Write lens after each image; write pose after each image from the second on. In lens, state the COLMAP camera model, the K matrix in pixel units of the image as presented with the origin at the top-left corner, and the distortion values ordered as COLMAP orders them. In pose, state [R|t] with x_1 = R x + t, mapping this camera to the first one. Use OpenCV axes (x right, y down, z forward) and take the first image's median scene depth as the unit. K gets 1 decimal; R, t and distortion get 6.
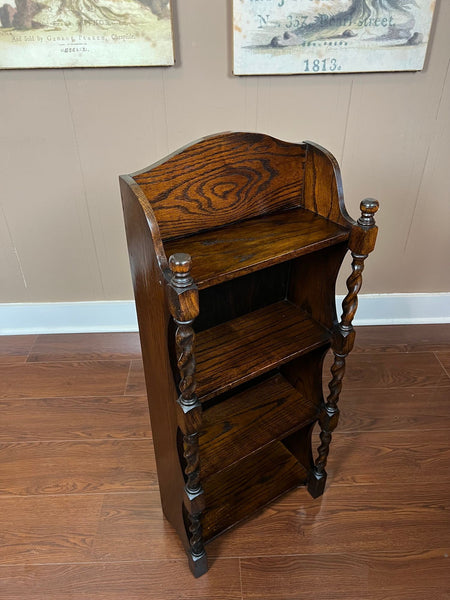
lens RADIAL K [[445.7, 0, 229.3], [0, 445.7, 305.5], [0, 0, 1]] dist [0.029974, -0.041512]
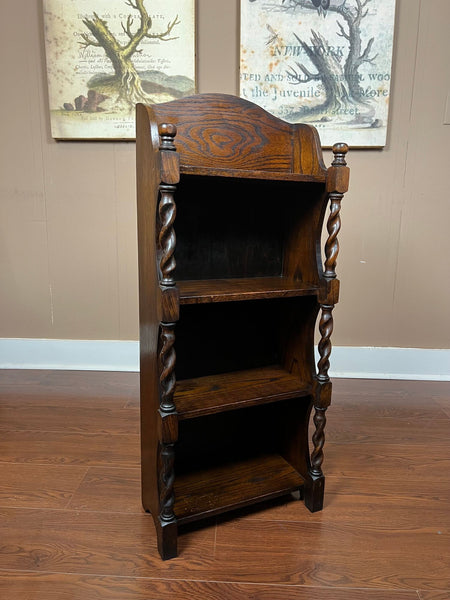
lens RADIAL K [[445.7, 0, 227.3], [0, 445.7, 306.5], [0, 0, 1]] dist [0.029974, -0.041512]
pose [[0.997099, 0.033220, -0.068490, 0.083183], [-0.056525, 0.925751, -0.373885, 0.435874], [0.050984, 0.376672, 0.924943, -0.048660]]
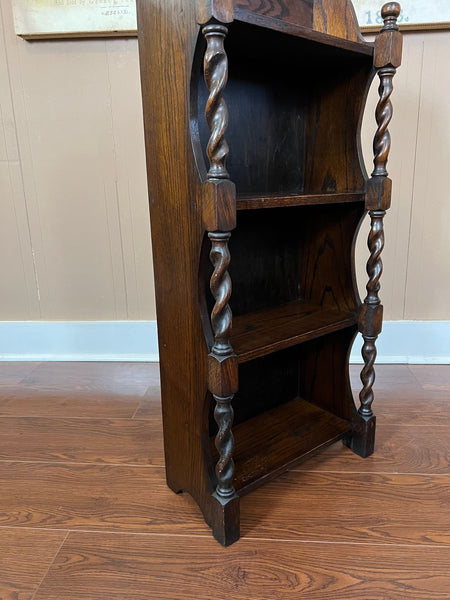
lens RADIAL K [[445.7, 0, 227.8], [0, 445.7, 303.6], [0, 0, 1]] dist [0.029974, -0.041512]
pose [[0.992415, 0.004129, -0.122867, 0.009450], [-0.044197, 0.944599, -0.325237, 0.309268], [0.114717, 0.328200, 0.937616, 0.337410]]
